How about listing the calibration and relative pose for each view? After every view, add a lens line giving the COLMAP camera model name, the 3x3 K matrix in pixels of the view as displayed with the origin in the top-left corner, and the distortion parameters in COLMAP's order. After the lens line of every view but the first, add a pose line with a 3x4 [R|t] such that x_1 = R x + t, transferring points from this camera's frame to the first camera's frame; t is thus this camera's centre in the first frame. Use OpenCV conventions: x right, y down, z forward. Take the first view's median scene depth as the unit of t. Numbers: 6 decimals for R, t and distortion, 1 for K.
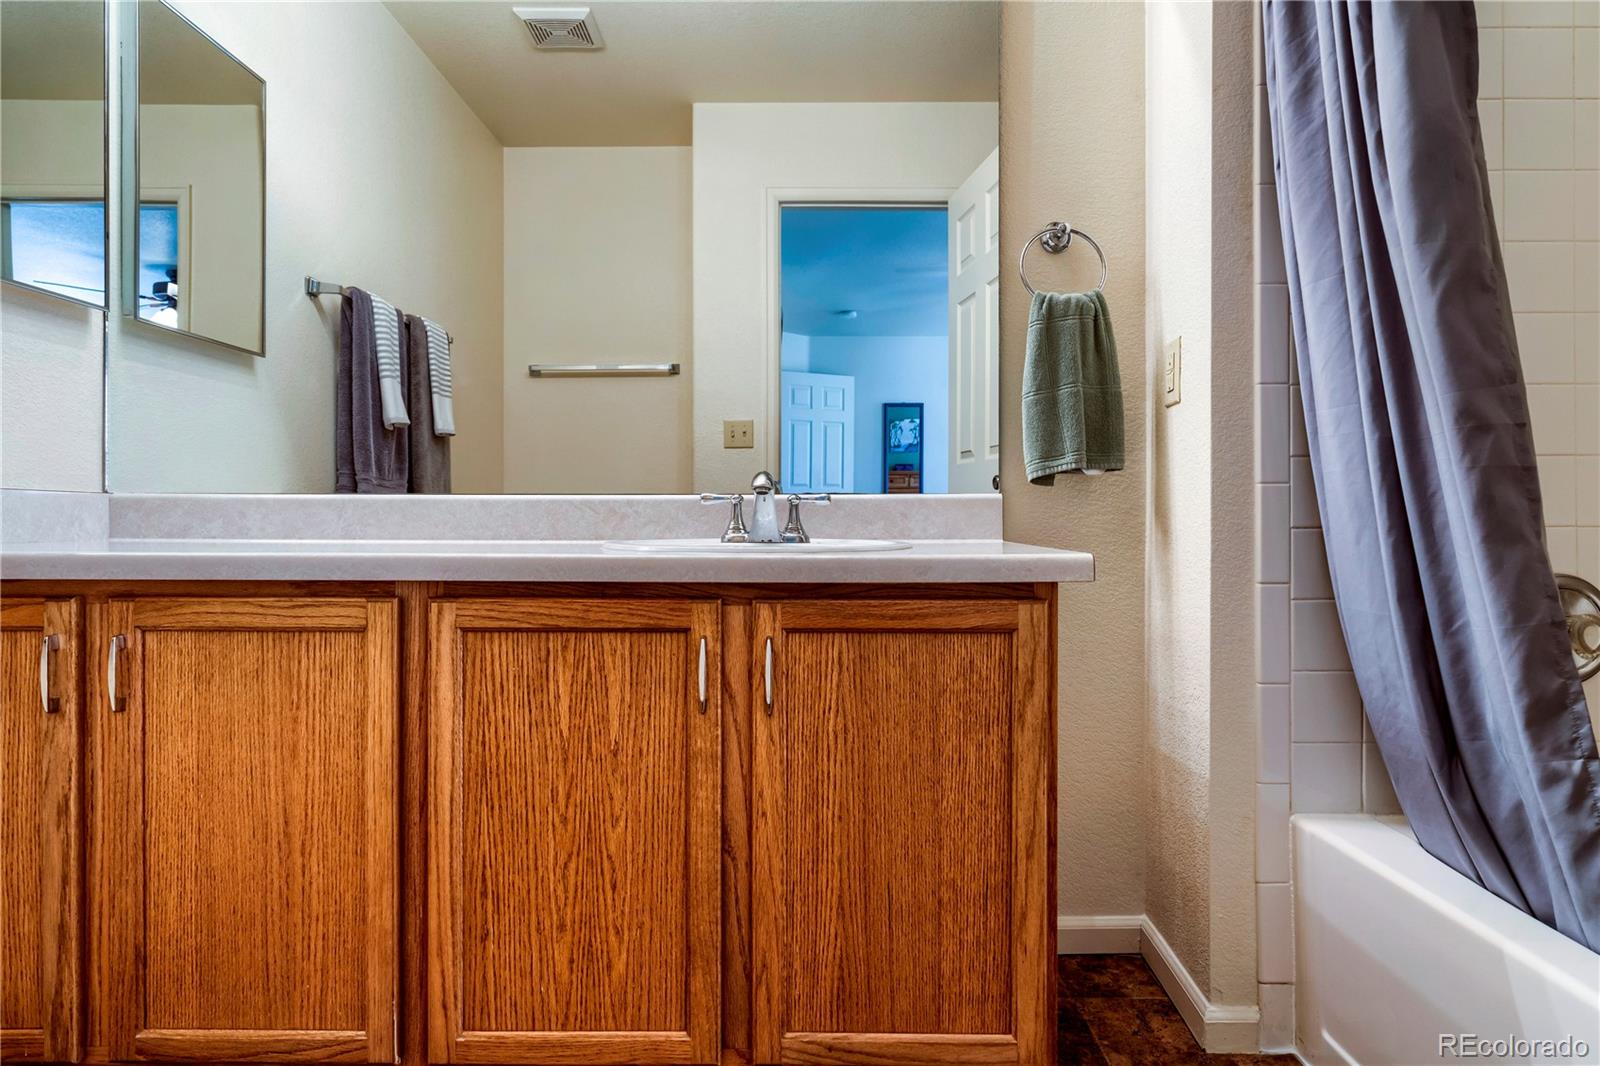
lens RADIAL K [[895.0, 0, 802.5], [0, 895.0, 528.1], [0, 0, 1]] dist [0.000037, 0.000048]
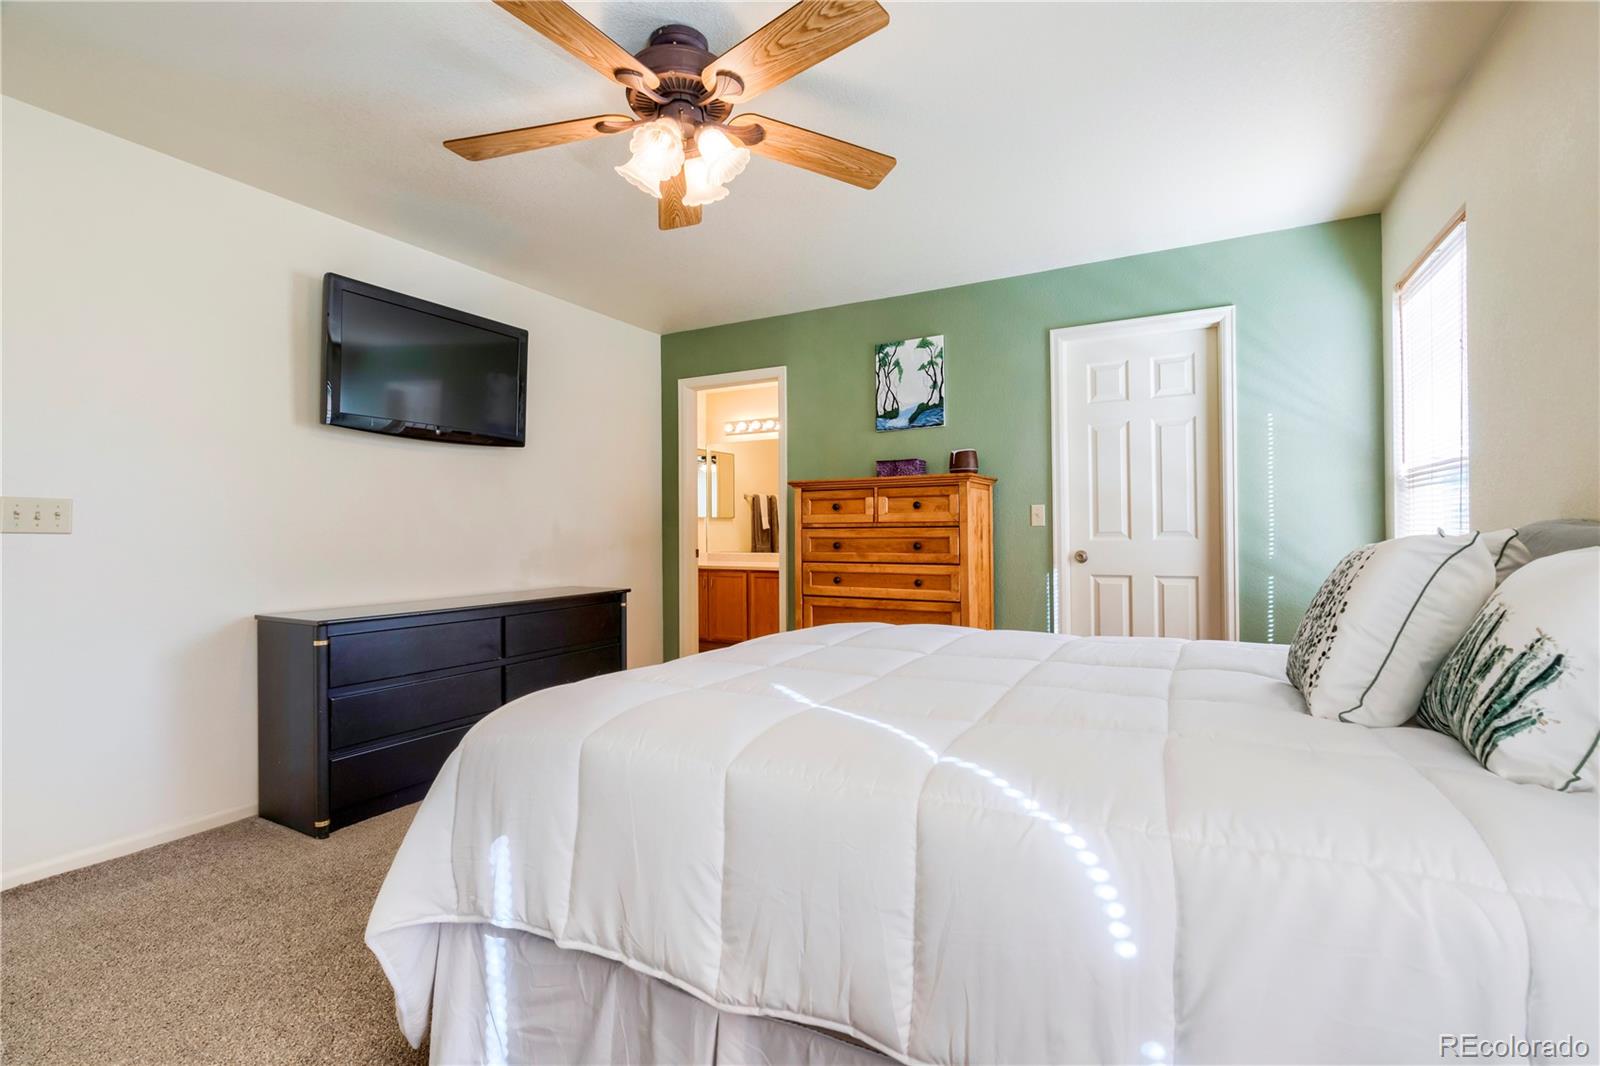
lens RADIAL K [[718.5, 0, 798.3], [0, 718.5, 536.1], [0, 0, 1]] dist [-0.004234, 0.002226]
pose [[0.881849, -0.010826, -0.471408, 1.127121], [0.009519, 0.999941, -0.005156, -0.075300], [0.471436, 0.000060, 0.881900, -1.651394]]
